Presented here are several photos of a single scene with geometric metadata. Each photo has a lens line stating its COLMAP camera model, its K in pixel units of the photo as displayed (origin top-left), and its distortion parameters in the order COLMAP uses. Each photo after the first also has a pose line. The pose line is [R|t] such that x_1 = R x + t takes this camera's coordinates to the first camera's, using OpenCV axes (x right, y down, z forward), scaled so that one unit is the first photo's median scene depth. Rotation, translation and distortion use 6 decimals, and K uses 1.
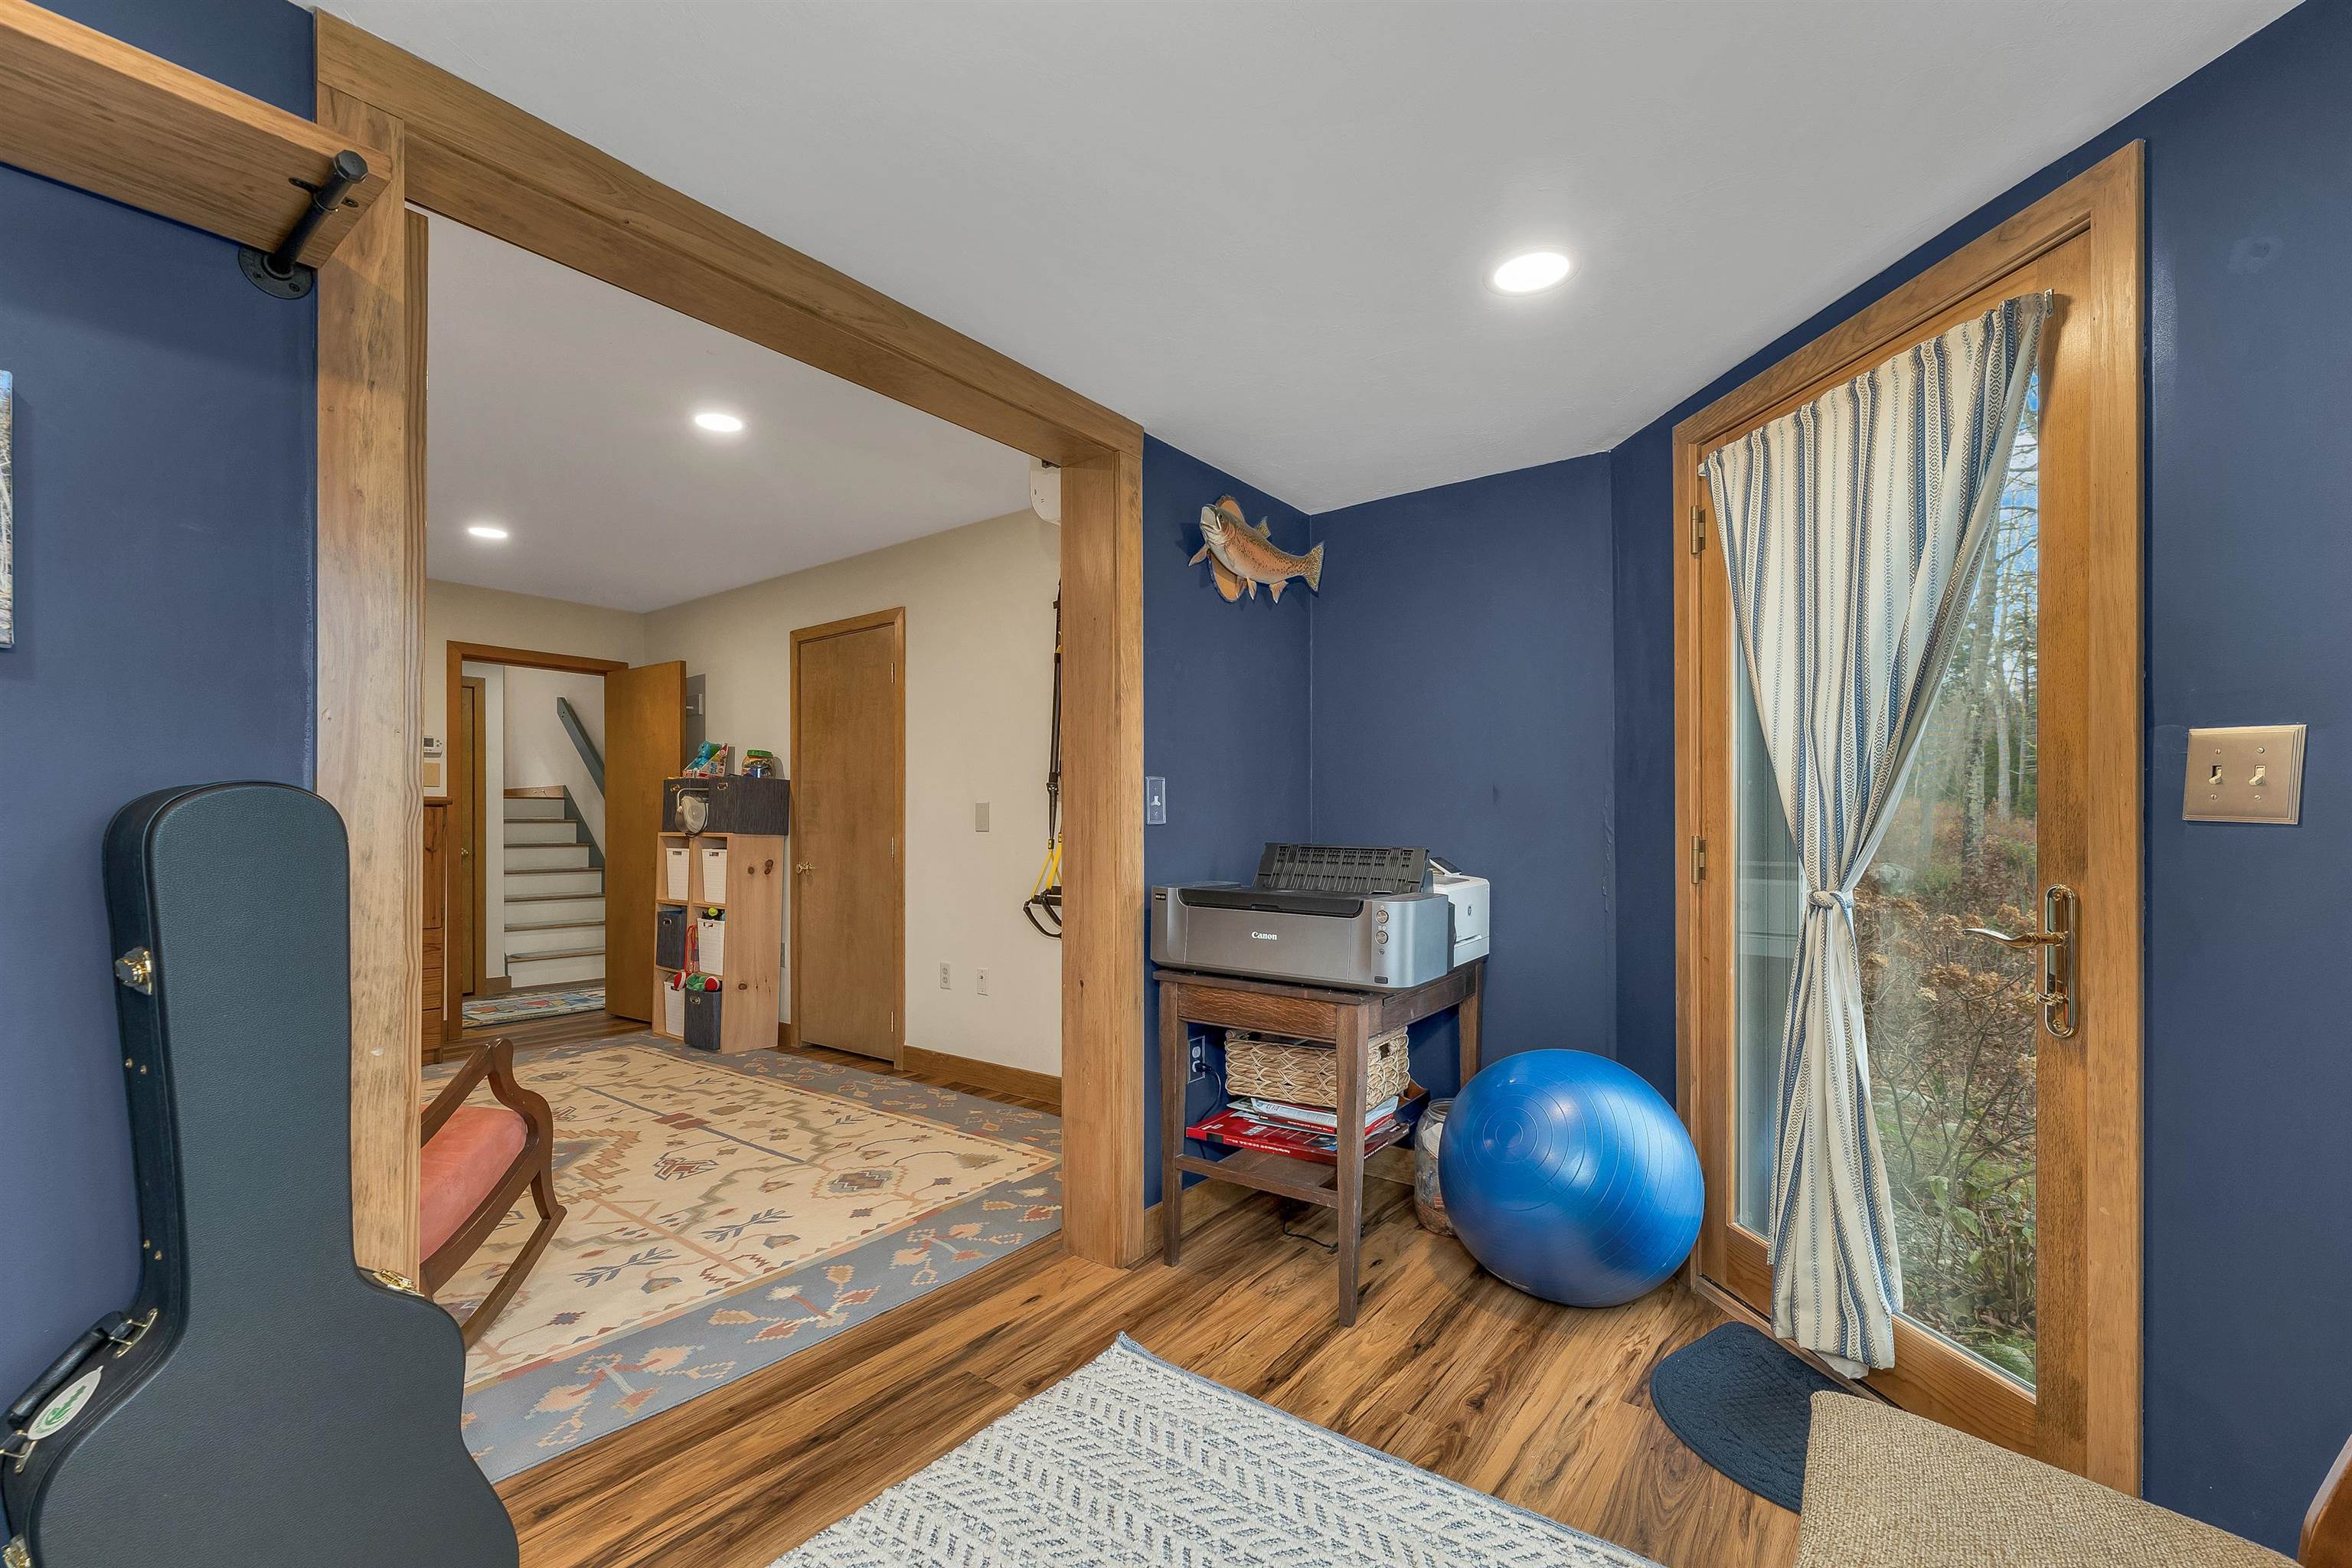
lens RADIAL K [[997.0, 0, 1159.6], [0, 997.0, 834.6], [0, 0, 1]] dist [0.003351, -0.001224]
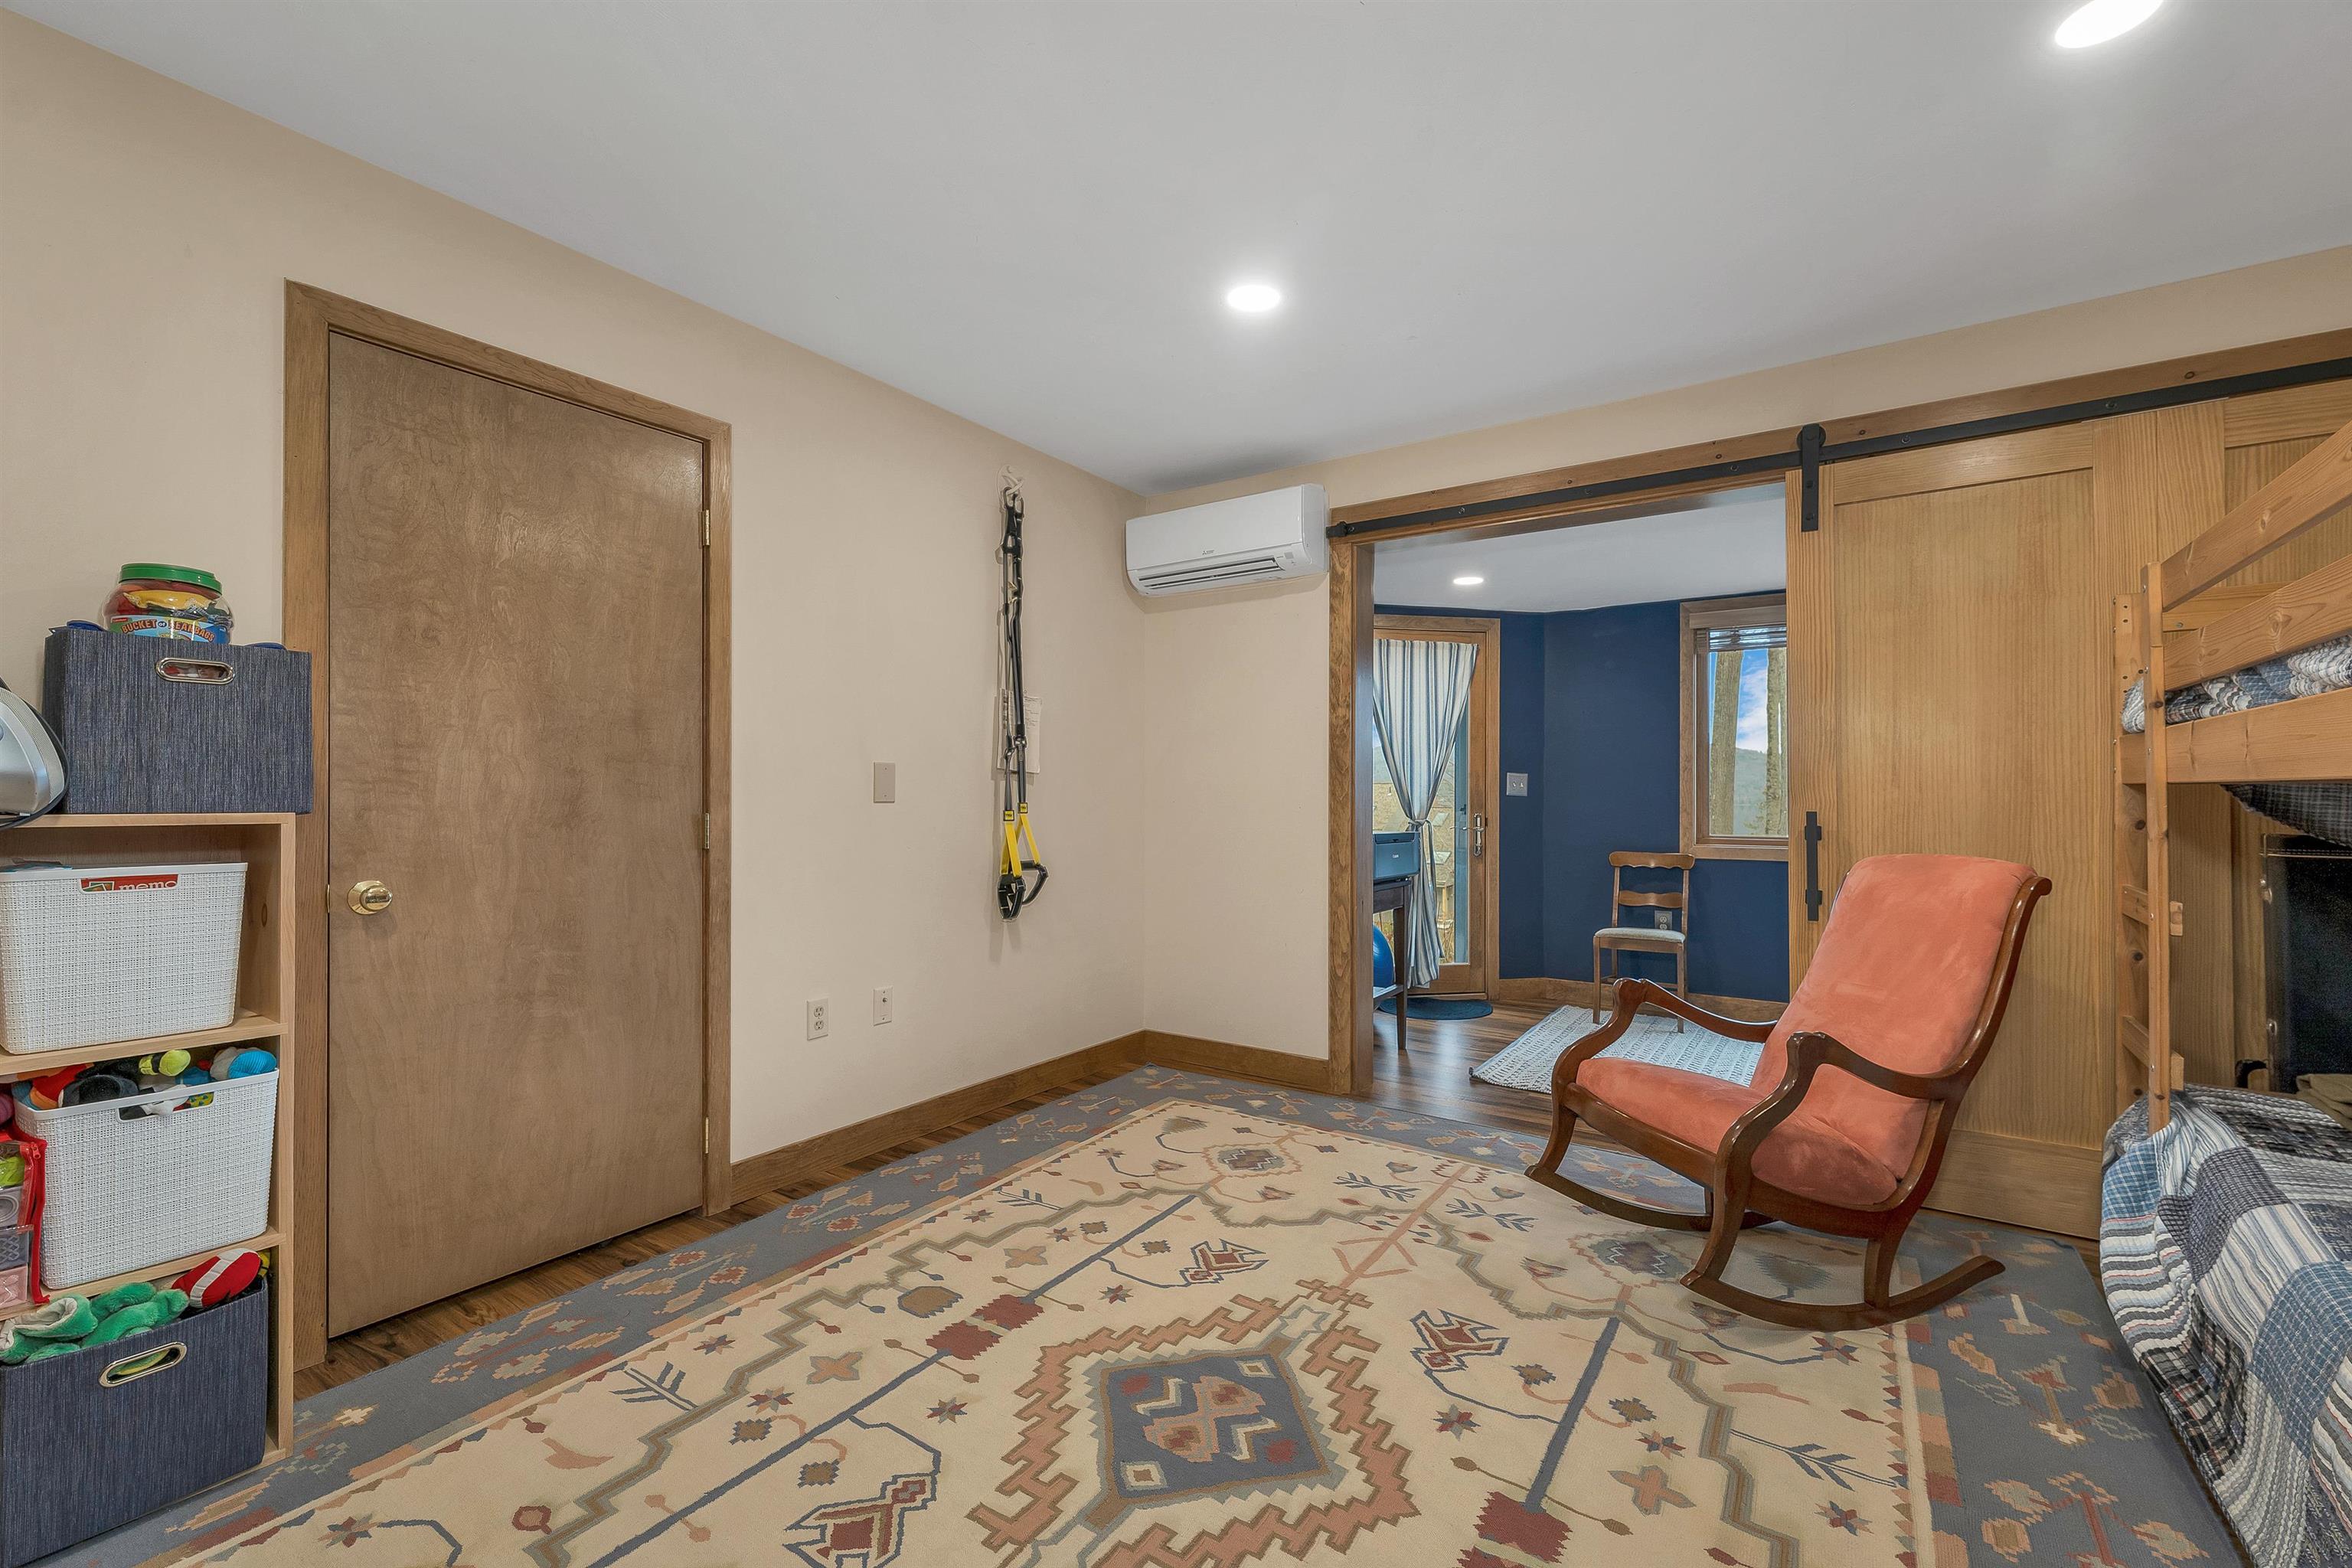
lens RADIAL K [[997.0, 0, 1167.7], [0, 997.0, 777.2], [0, 0, 1]] dist [0.003351, -0.001224]
pose [[-0.058978, 0.018782, 0.998083, -1.090346], [0.004138, 0.999819, -0.018570, -0.010455], [-0.998251, 0.003035, -0.059045, 0.965989]]
